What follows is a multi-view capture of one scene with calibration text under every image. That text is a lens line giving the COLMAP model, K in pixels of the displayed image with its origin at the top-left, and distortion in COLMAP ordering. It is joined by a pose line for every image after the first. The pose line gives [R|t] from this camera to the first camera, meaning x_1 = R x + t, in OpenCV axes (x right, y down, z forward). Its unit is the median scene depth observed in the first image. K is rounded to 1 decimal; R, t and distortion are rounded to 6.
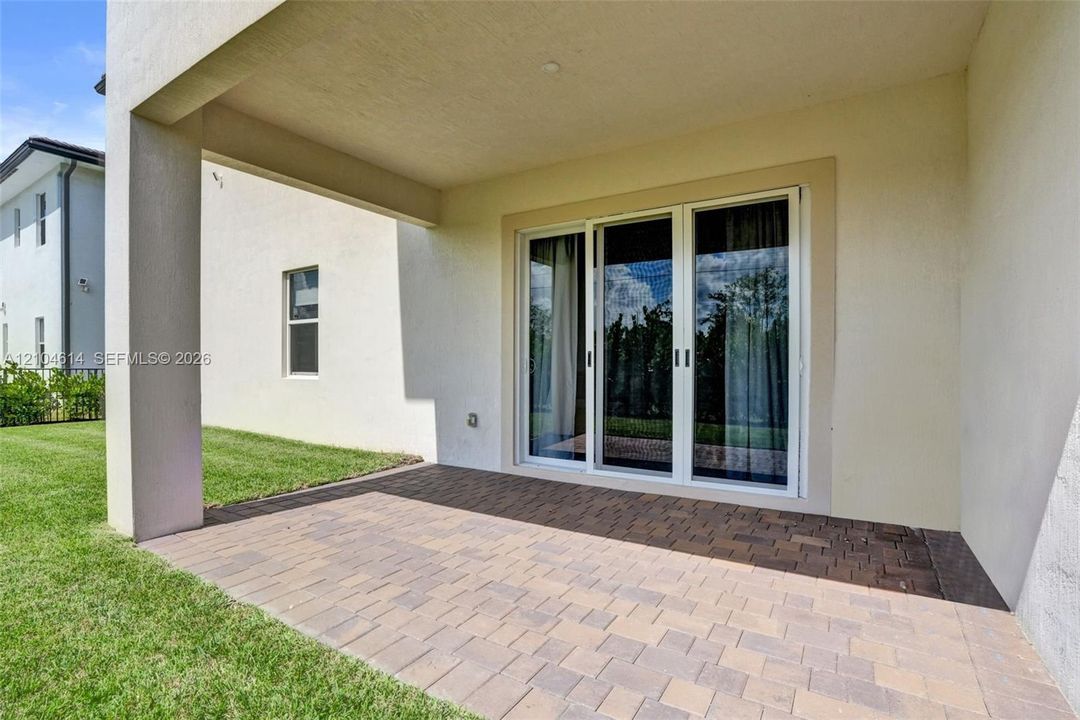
lens RADIAL K [[501.3, 0, 537.3], [0, 501.3, 360.8], [0, 0, 1]] dist [-0.065341, 0.023245]
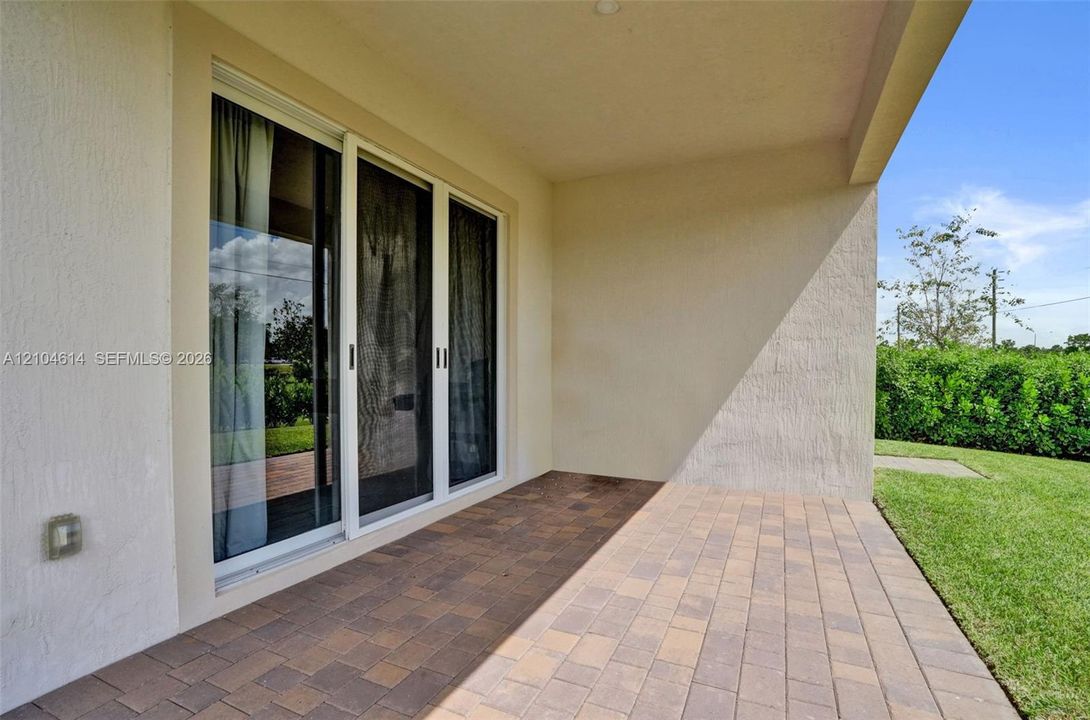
lens RADIAL K [[520.8, 0, 545.0], [0, 520.8, 360.0], [0, 0, 1]] dist [-0.048145, 0.000235]
pose [[-0.137009, -0.000300, 0.990570, -0.711739], [-0.020167, 0.999794, -0.002486, -0.004554], [-0.990365, -0.020318, -0.136986, 1.055037]]
